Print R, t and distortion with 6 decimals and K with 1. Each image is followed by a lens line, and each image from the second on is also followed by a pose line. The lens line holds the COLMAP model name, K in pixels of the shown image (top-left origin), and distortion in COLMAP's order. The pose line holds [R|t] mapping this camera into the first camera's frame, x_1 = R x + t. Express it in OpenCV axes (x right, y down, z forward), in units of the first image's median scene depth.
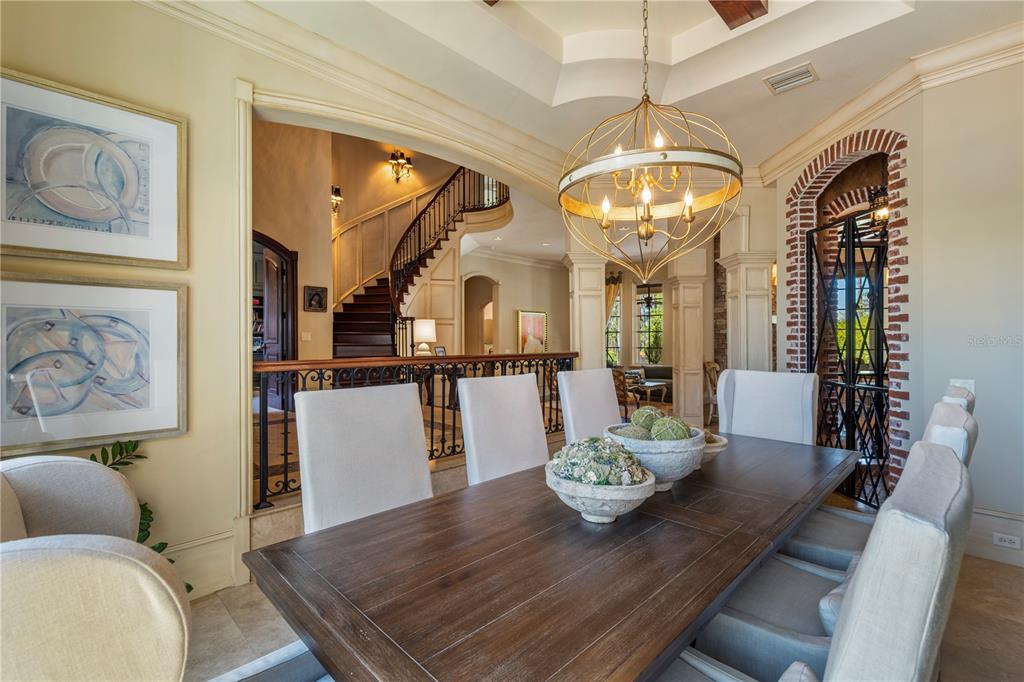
lens RADIAL K [[458.9, 0, 512.0], [0, 458.9, 341.0], [0, 0, 1]] dist [0.000259, 0.000112]
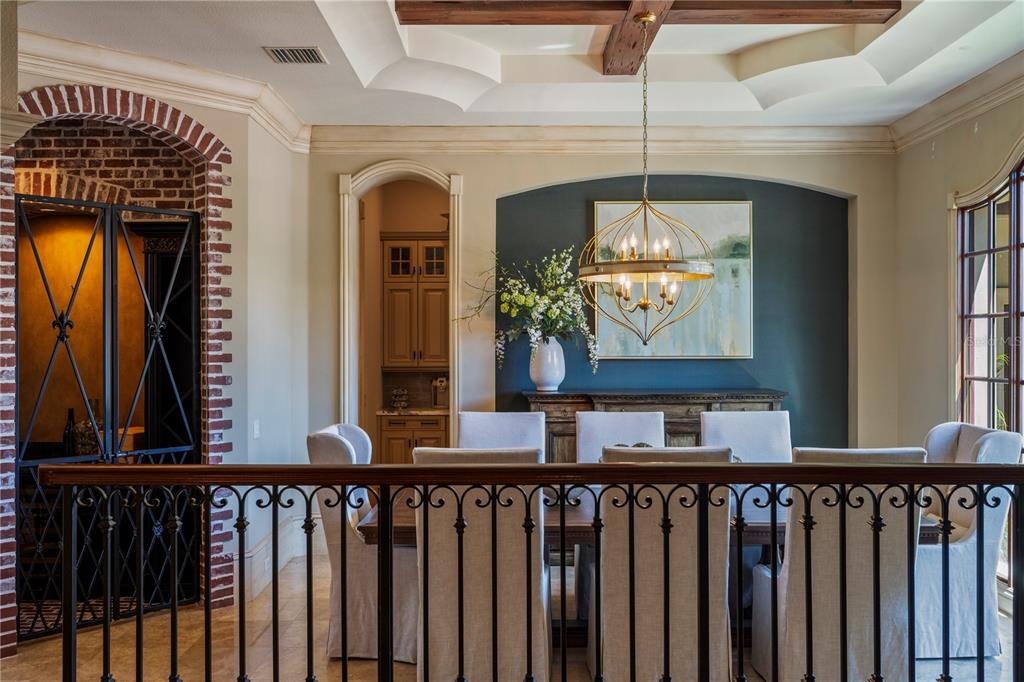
lens RADIAL K [[882.8, 0, 510.8], [0, 882.8, 337.1], [0, 0, 1]] dist [-0.000009, -0.004600]
pose [[-0.704579, 0.003820, 0.709616, -0.253050], [0.003641, 0.999992, -0.001768, -0.030187], [-0.709617, 0.001338, -0.704587, 0.636232]]
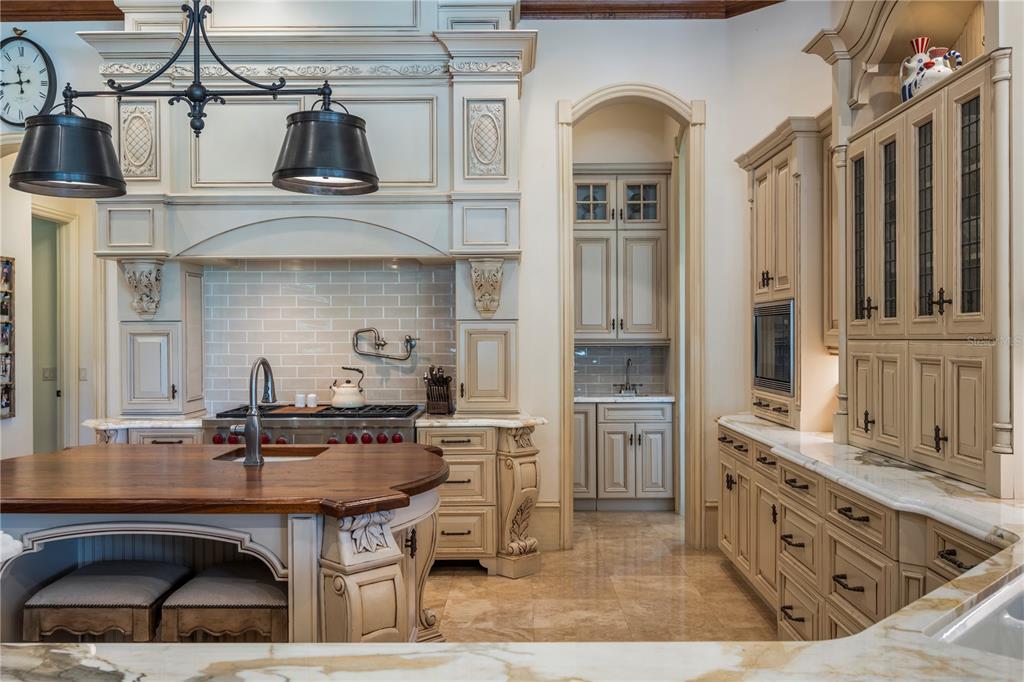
lens RADIAL K [[870.4, 0, 512.0], [0, 870.4, 341.0], [0, 0, 1]] dist [-0.004134, 0.002092]
pose [[-0.713941, 0.009901, -0.700136, 0.935668], [0.003666, 0.999939, 0.010402, -0.004416], [0.700196, 0.004860, -0.713934, 0.545604]]
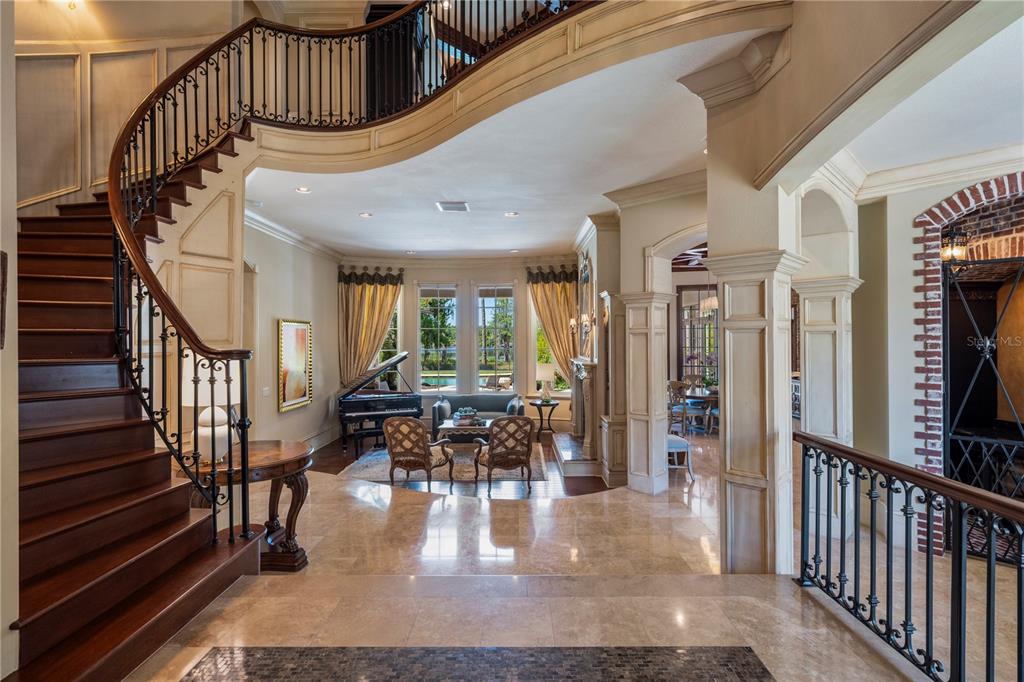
lens RADIAL K [[495.8, 0, 512.0], [0, 495.8, 341.0], [0, 0, 1]] dist [-0.000412, -0.000227]
pose [[0.709898, -0.004566, 0.704290, -0.284592], [0.006019, 0.999982, 0.000416, -0.047303], [-0.704279, 0.003944, 0.709912, 0.438792]]
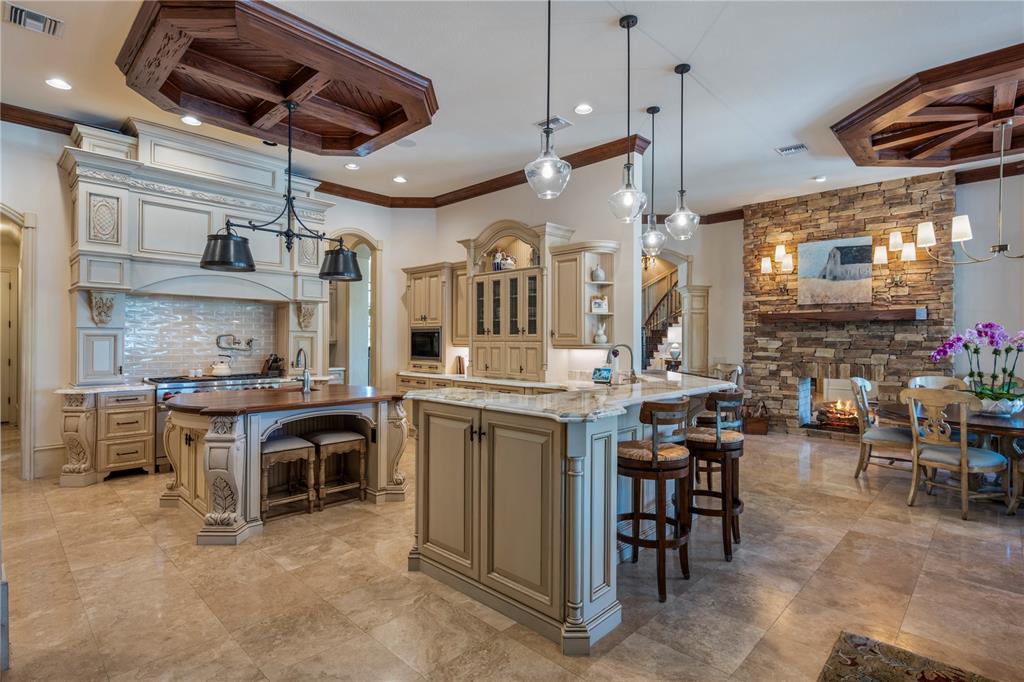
lens RADIAL K [[506.8, 0, 511.9], [0, 506.8, 338.9], [0, 0, 1]] dist [0.000053, -0.000642]
pose [[0.018337, 0.000427, -0.999832, 1.254233], [-0.008729, 0.999962, 0.000267, -0.004462], [0.999794, 0.008722, 0.018340, 0.407647]]
